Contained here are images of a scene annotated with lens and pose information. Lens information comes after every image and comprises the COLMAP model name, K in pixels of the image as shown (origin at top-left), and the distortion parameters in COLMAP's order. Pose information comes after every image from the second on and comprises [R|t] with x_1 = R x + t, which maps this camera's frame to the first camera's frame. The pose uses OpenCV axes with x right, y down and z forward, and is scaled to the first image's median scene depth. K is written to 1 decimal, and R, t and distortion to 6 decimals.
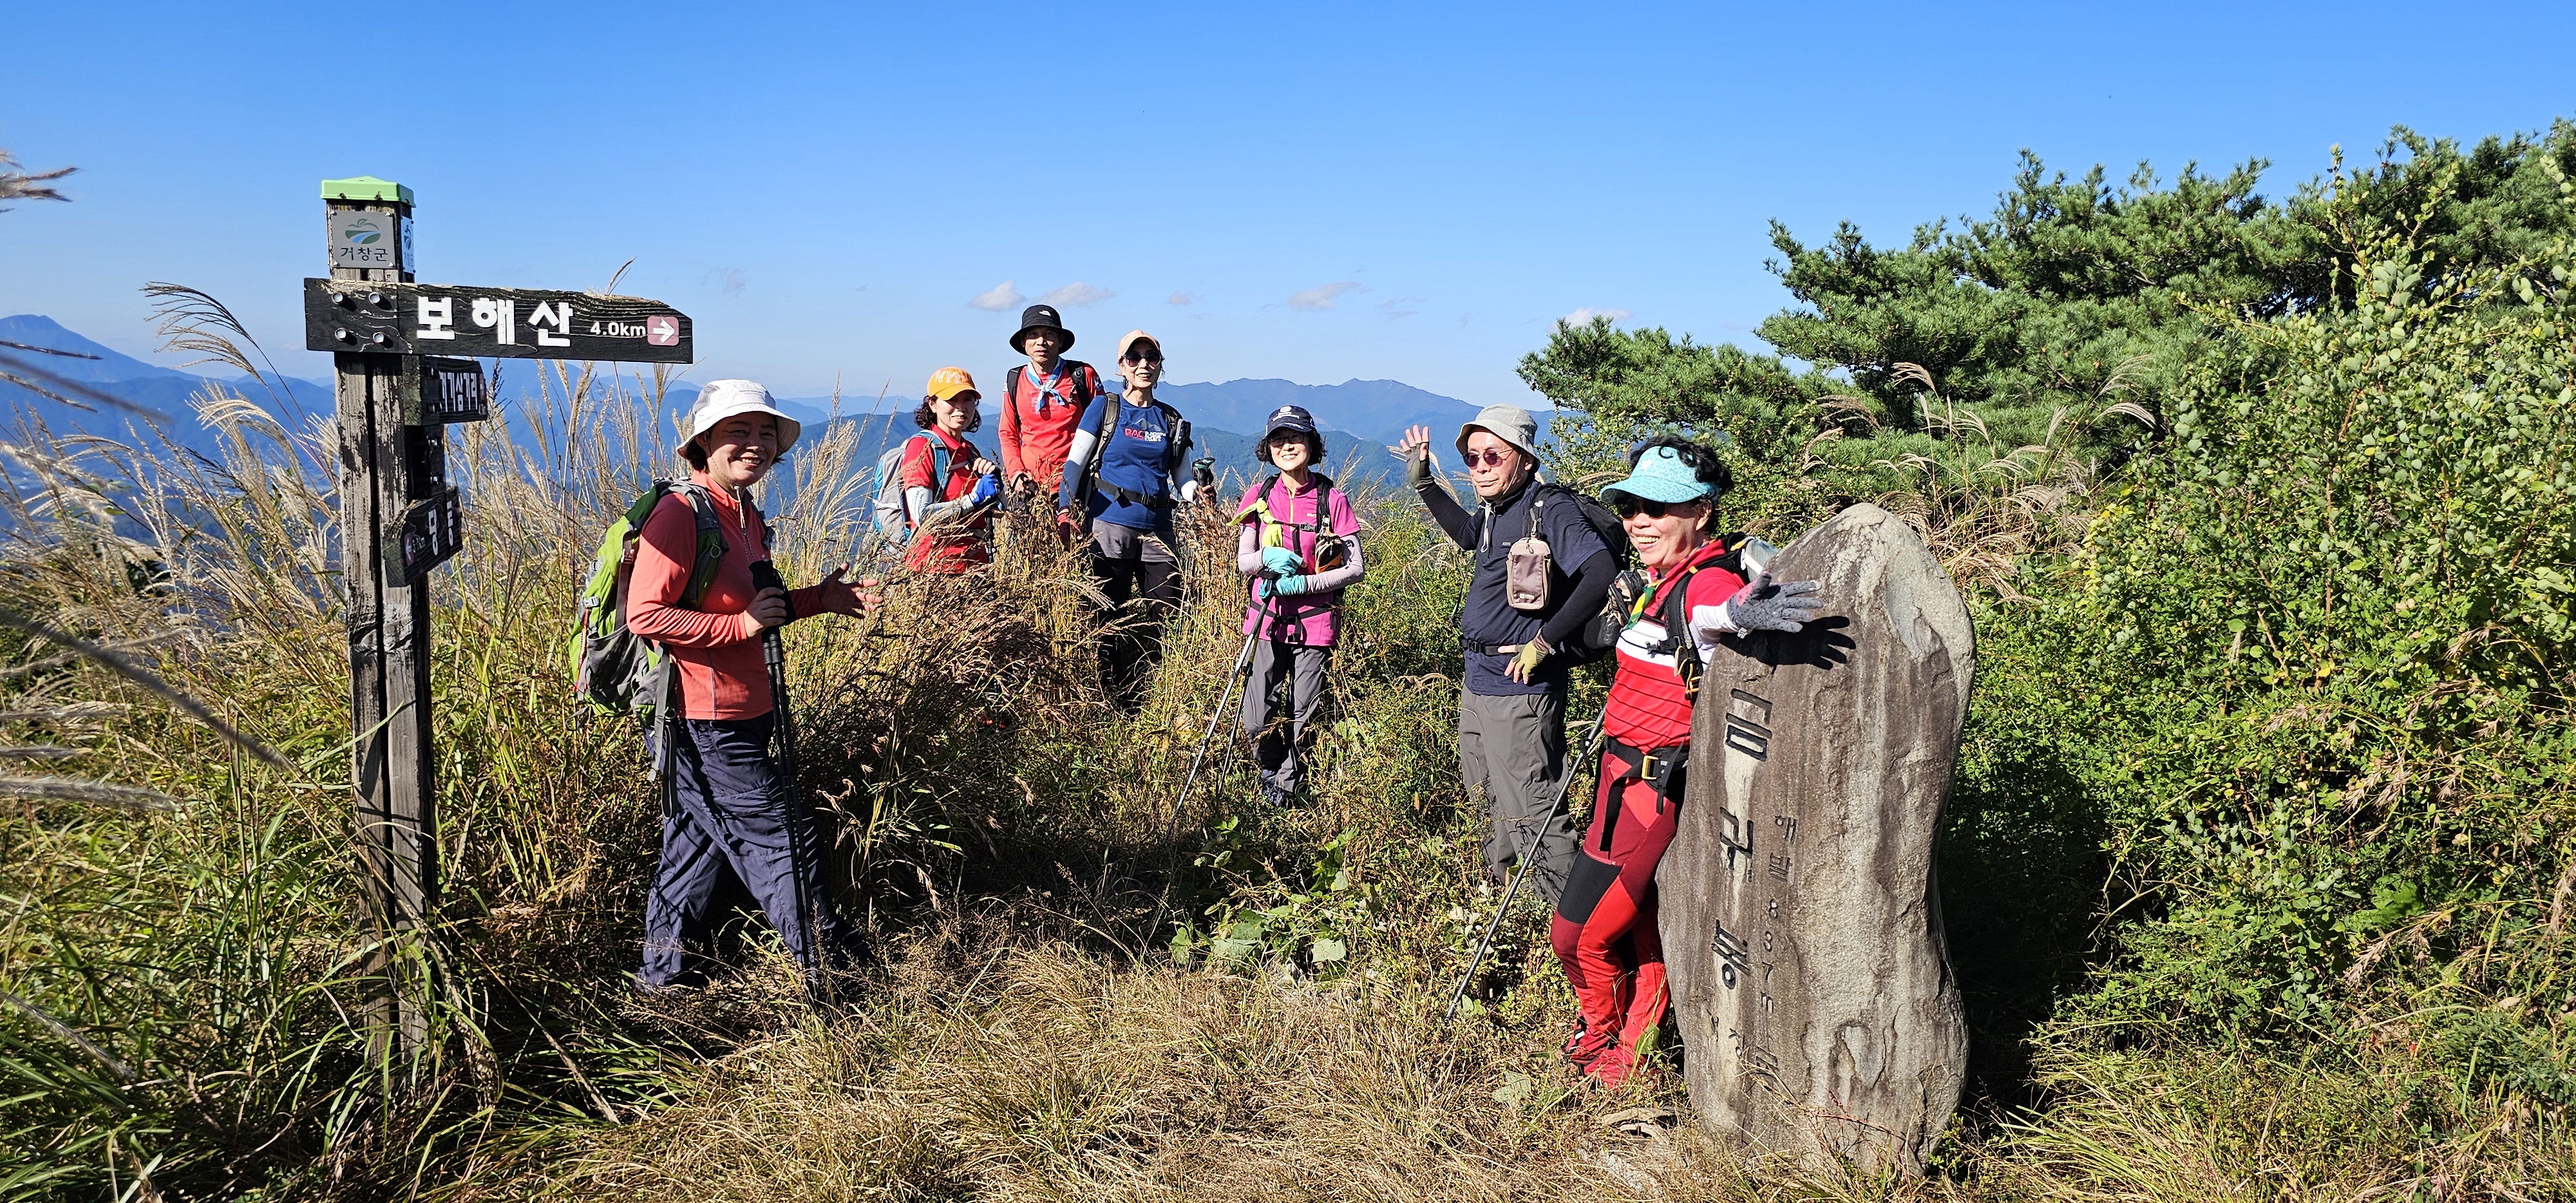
lens RADIAL K [[1654.0, 0, 1288.0], [0, 1654.0, 601.5], [0, 0, 1]] dist [0.063661, -0.000392]
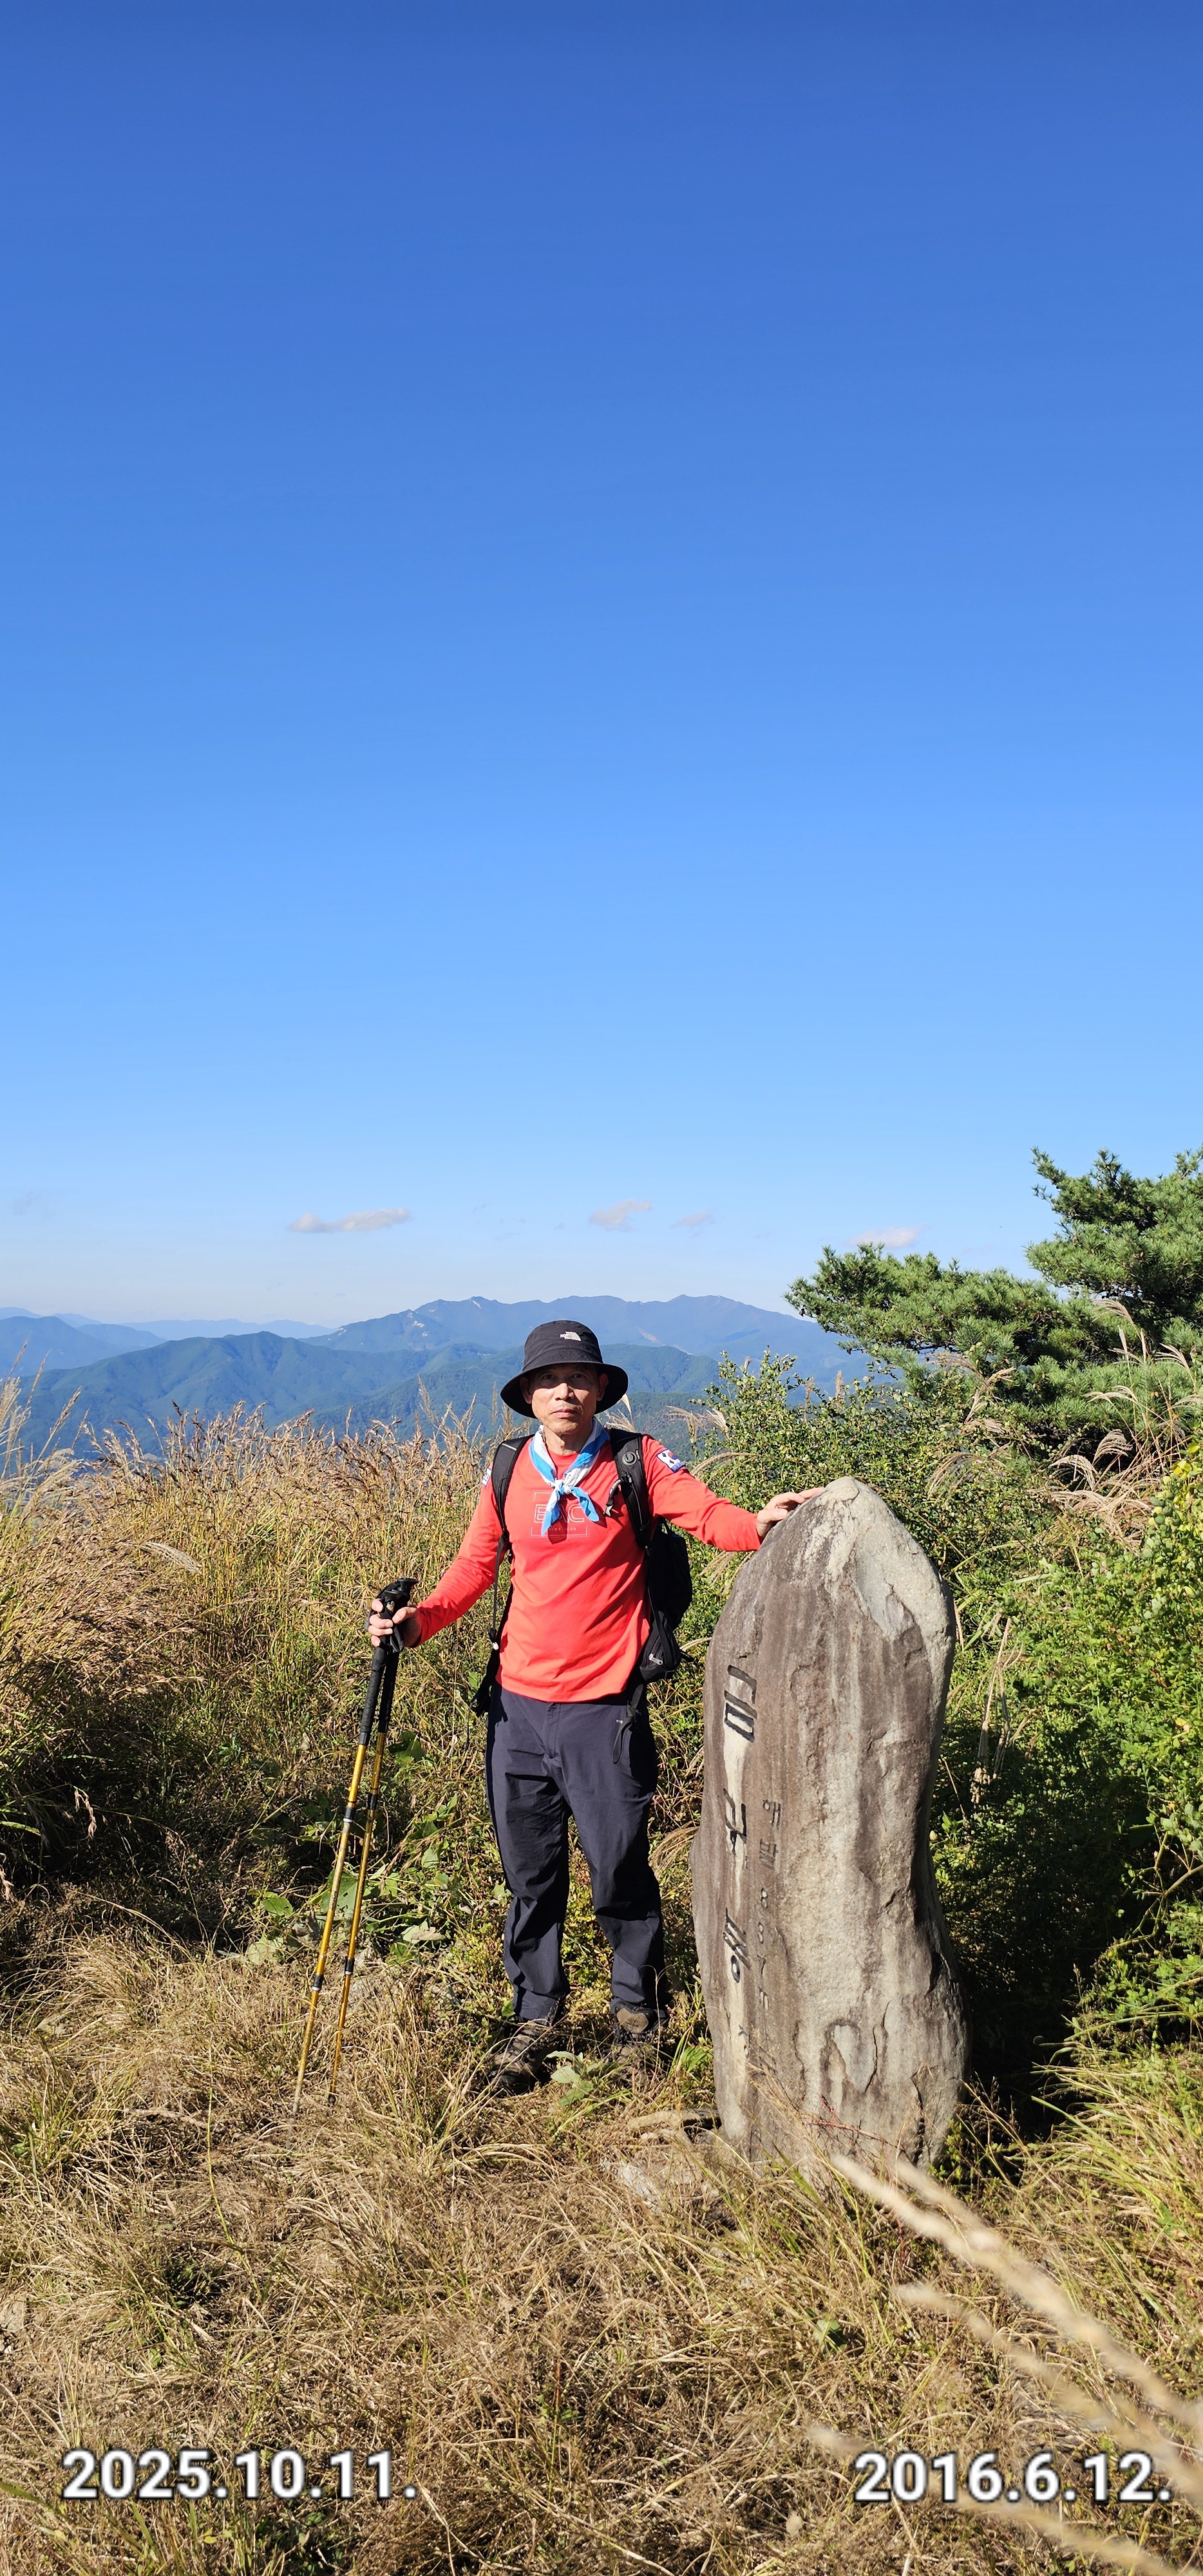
lens RADIAL K [[1654.0, 0, 607.5], [0, 1654.0, 1351.3], [0, 0, 1]] dist [0.063661, -0.000392]
pose [[0.999949, -0.010083, -0.000425, 0.205616], [0.009987, 0.994765, -0.101701, -0.034603], [0.001448, 0.101692, 0.994815, 0.004202]]
